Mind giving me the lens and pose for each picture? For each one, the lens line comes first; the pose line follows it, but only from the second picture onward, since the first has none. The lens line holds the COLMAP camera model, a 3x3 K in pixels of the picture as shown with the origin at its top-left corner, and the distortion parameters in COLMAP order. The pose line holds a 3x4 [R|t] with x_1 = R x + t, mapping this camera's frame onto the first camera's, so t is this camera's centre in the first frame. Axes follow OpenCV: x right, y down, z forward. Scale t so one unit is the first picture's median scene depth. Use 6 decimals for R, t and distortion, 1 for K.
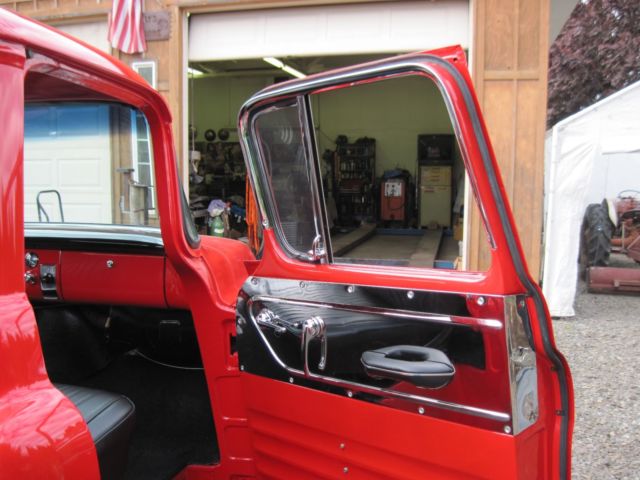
lens RADIAL K [[638.6, 0, 320.0], [0, 638.6, 240.0], [0, 0, 1]] dist [-0.135373, 0.000285]
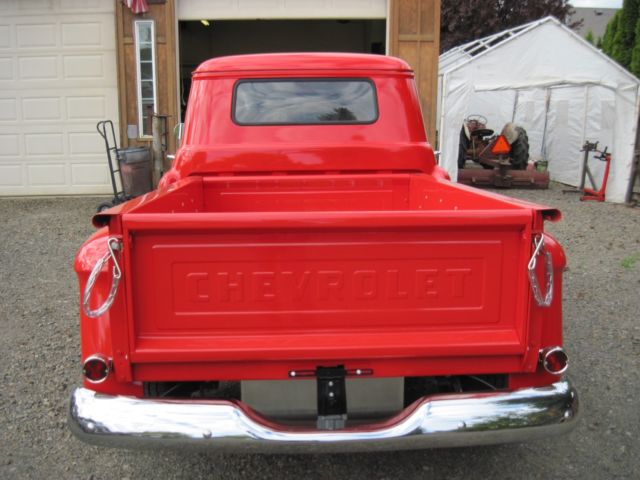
lens RADIAL K [[638.6, 0, 320.0], [0, 638.6, 240.0], [0, 0, 1]] dist [-0.135373, 0.000285]
pose [[0.958577, -0.066534, 0.276952, -0.349159], [0.035888, 0.992799, 0.114291, 0.034487], [-0.282562, -0.099618, 0.954062, -0.400574]]
